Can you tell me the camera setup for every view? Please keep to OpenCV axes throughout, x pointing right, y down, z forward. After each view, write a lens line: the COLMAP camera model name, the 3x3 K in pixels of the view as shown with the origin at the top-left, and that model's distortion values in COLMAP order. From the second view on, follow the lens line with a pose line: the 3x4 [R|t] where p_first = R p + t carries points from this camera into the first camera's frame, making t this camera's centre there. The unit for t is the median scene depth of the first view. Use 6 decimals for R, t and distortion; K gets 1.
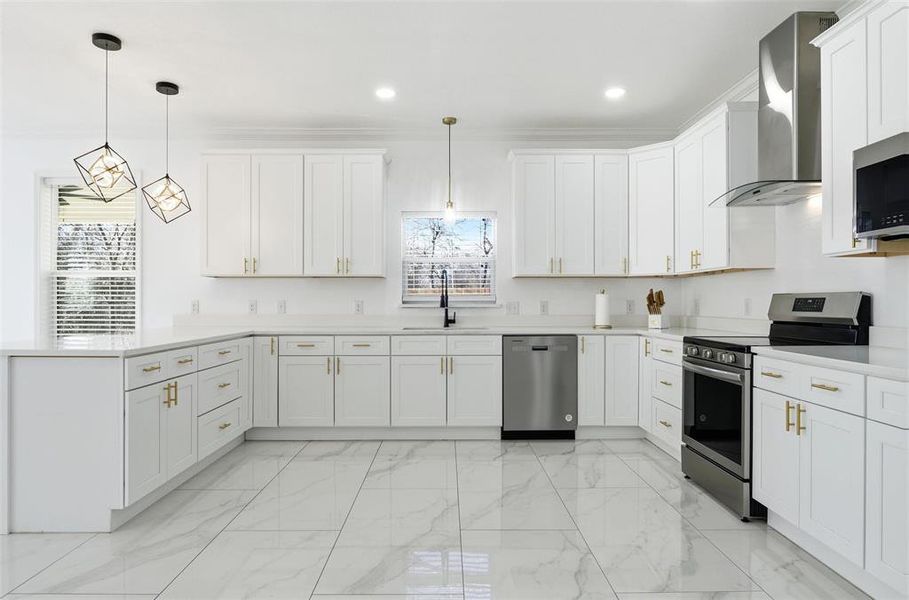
lens RADIAL K [[558.0, 0, 453.6], [0, 558.0, 298.1], [0, 0, 1]] dist [-0.000927, -0.000593]
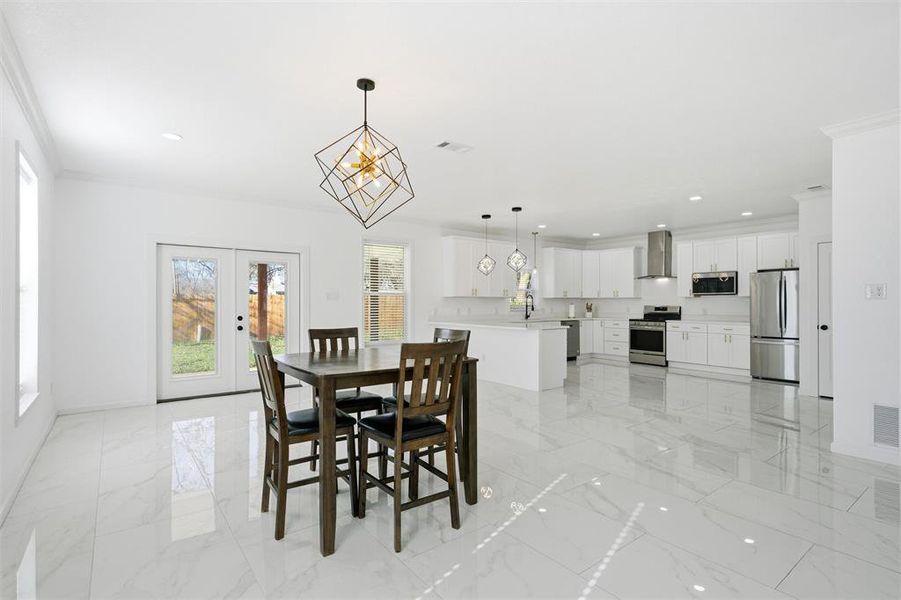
lens RADIAL K [[448.1, 0, 452.4], [0, 448.1, 301.0], [0, 0, 1]] dist [0.004804, -0.000177]
pose [[0.793181, 0.002834, 0.608979, -1.581289], [-0.004754, 0.999988, 0.001538, -0.027168], [-0.608967, -0.004115, 0.793185, -0.344525]]
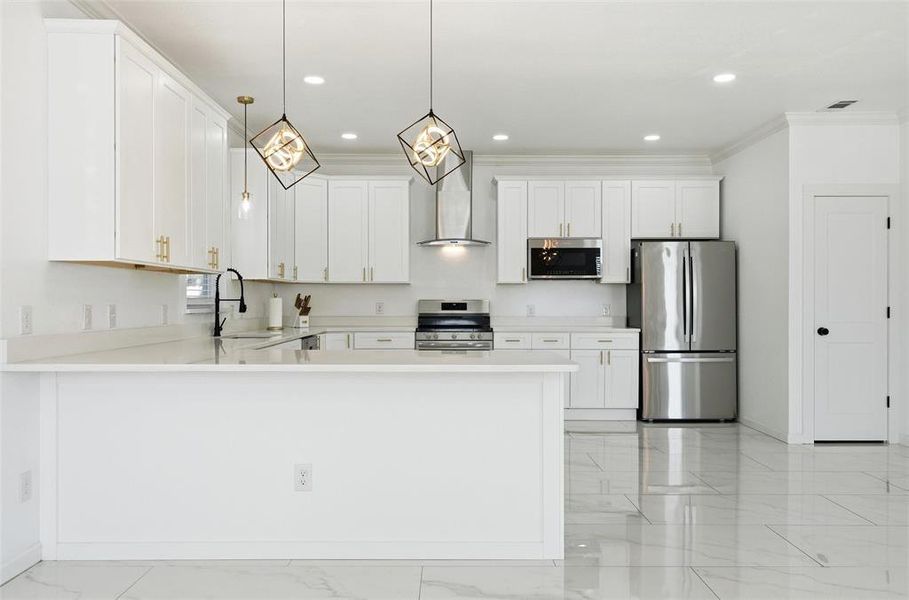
lens RADIAL K [[721.0, 0, 454.9], [0, 721.0, 294.8], [0, 0, 1]] dist [0.006500, -0.001706]
pose [[-0.004213, 0.010074, 0.999940, -1.234768], [-0.007026, 0.999924, -0.010103, -0.001545], [-0.999966, -0.007068, -0.004141, 0.725268]]
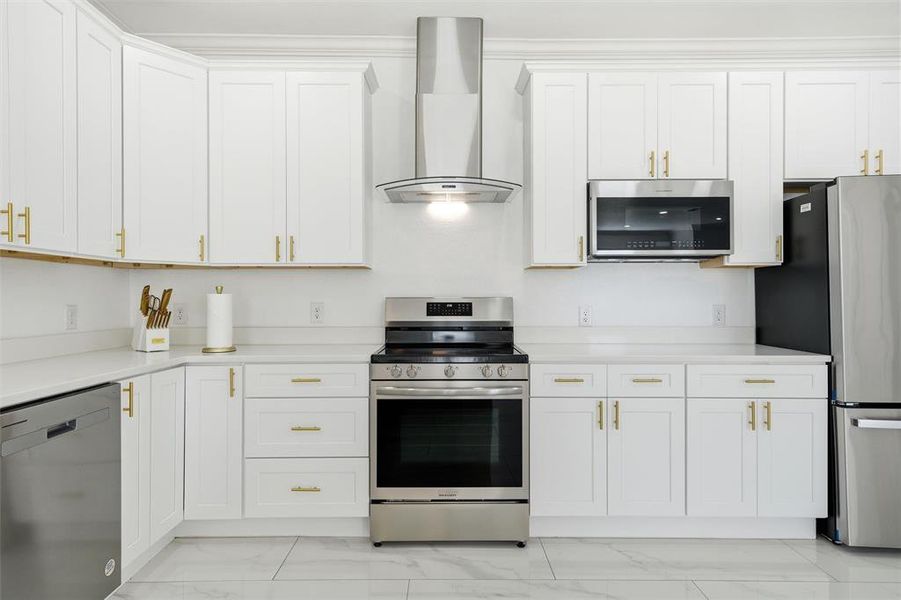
lens RADIAL K [[510.1, 0, 443.6], [0, 510.1, 295.6], [0, 0, 1]] dist [0.007869, 0.001638]
pose [[0.000256, 0.010933, 0.999940, -0.205878], [-0.005371, 0.999926, -0.010931, -0.001743], [-0.999986, -0.005368, 0.000315, 0.726711]]
